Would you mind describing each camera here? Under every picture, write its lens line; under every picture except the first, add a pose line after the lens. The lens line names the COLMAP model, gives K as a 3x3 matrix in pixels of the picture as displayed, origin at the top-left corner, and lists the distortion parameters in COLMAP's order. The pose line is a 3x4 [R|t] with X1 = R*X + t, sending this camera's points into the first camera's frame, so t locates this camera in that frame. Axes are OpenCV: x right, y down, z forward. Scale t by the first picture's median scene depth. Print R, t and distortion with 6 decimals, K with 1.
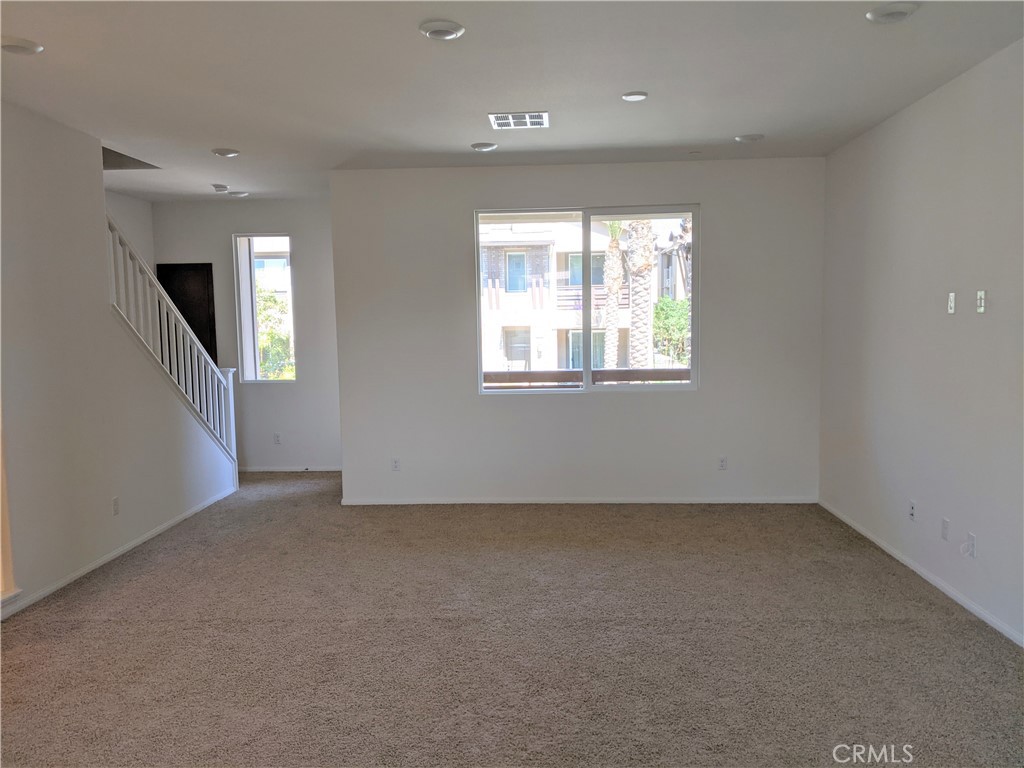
lens RADIAL K [[810.8, 0, 514.1], [0, 810.8, 411.0], [0, 0, 1]] dist [0.118638, -0.236225]
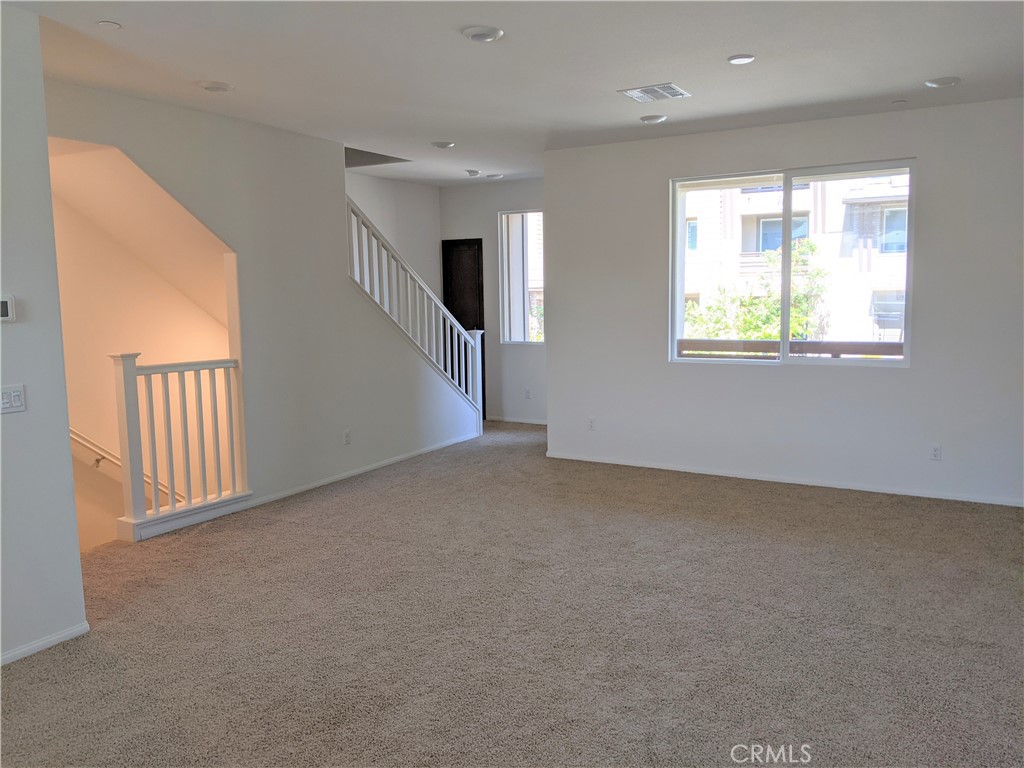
lens RADIAL K [[824.7, 0, 539.3], [0, 824.7, 383.9], [0, 0, 1]] dist [0.099846, -0.162548]
pose [[0.887323, 0.055620, -0.457782, 0.288542], [-0.051171, 0.998445, 0.022125, -0.007102], [0.458300, 0.003794, 0.888789, 0.010148]]
